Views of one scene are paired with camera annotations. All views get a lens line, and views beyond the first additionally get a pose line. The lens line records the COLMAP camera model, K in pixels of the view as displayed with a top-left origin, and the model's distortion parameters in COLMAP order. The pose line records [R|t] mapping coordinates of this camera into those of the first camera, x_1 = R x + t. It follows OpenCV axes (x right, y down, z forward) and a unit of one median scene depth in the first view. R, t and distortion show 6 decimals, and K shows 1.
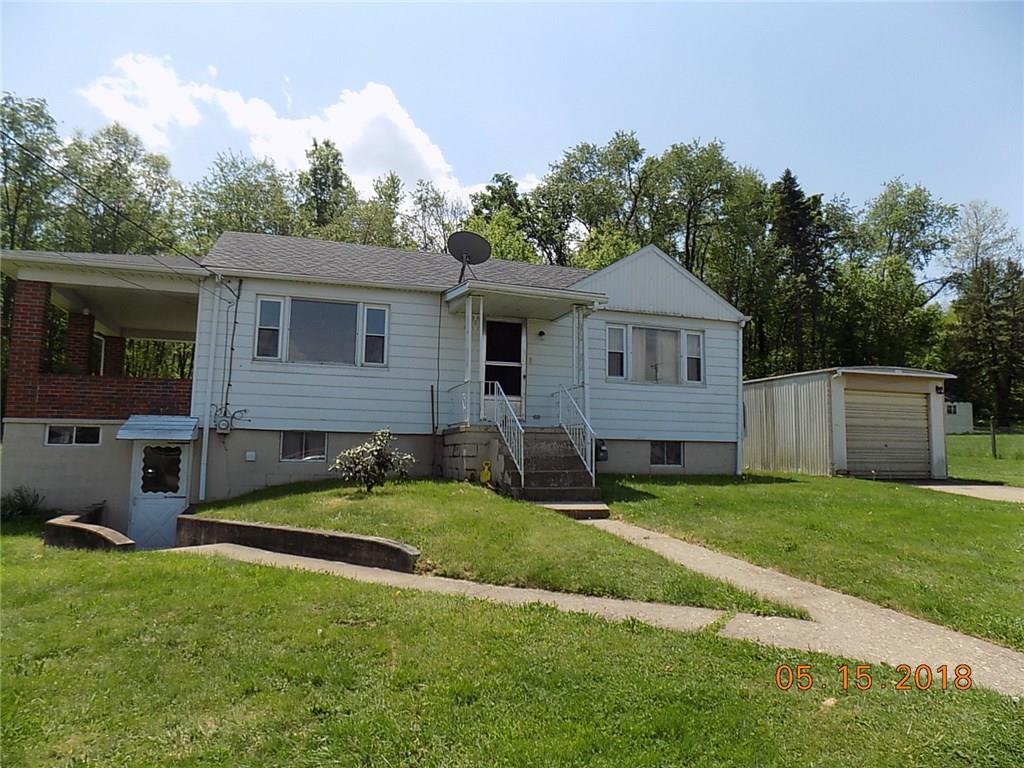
lens RADIAL K [[683.8, 0, 512.0], [0, 683.8, 384.0], [0, 0, 1]] dist [-0.085931, 0.090628]
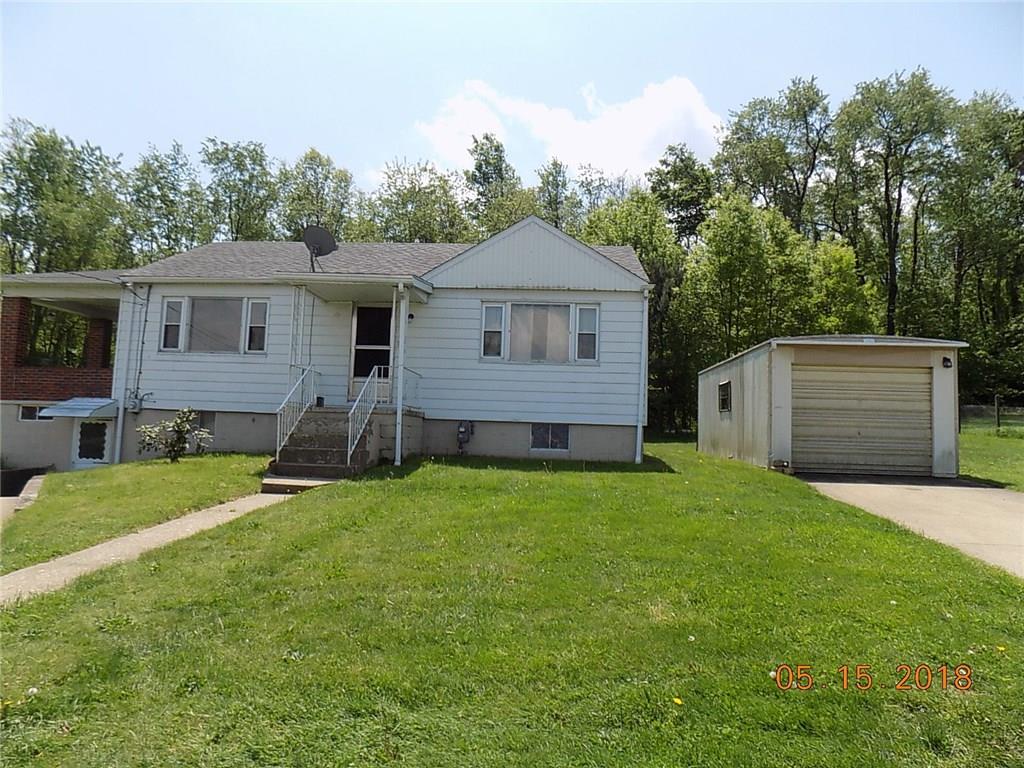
lens RADIAL K [[683.8, 0, 512.0], [0, 683.8, 384.0], [0, 0, 1]] dist [-0.085931, 0.090628]
pose [[0.924847, -0.011551, -0.380164, 0.575641], [0.020359, 0.999609, 0.019157, 0.010767], [0.379794, -0.025457, 0.924721, 0.116058]]
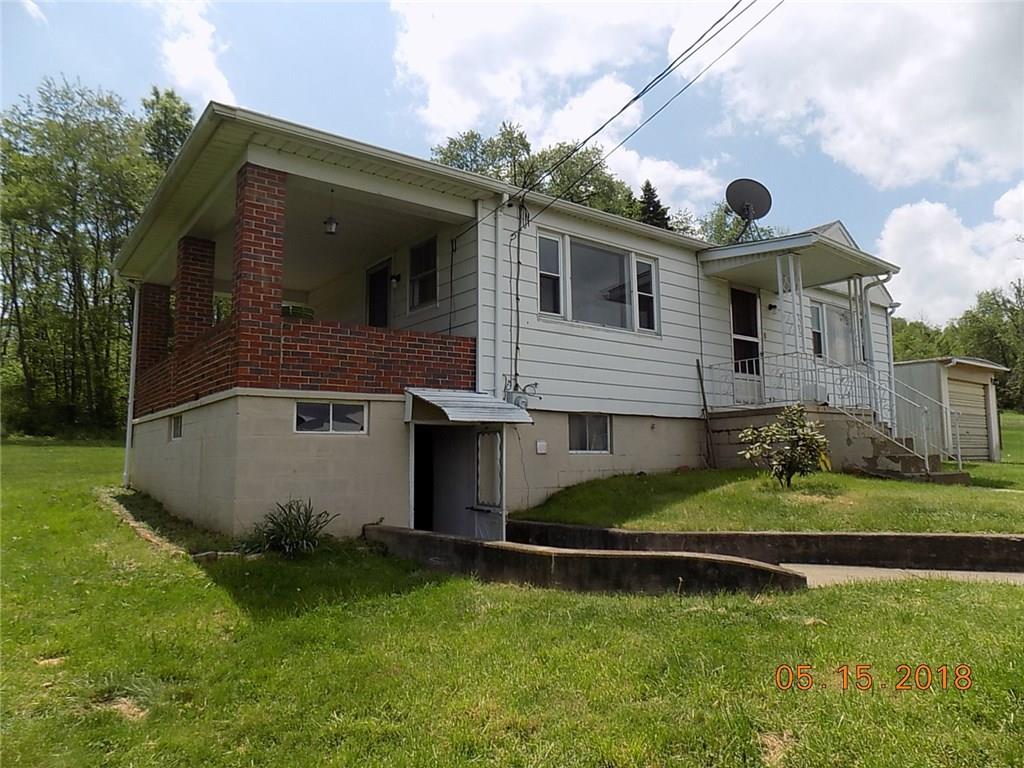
lens RADIAL K [[683.8, 0, 512.0], [0, 683.8, 384.0], [0, 0, 1]] dist [-0.085931, 0.090628]
pose [[0.946492, 0.015172, 0.322372, -0.571256], [-0.014387, 0.999885, -0.004818, 0.037231], [-0.322408, -0.000078, 0.946601, 0.273440]]
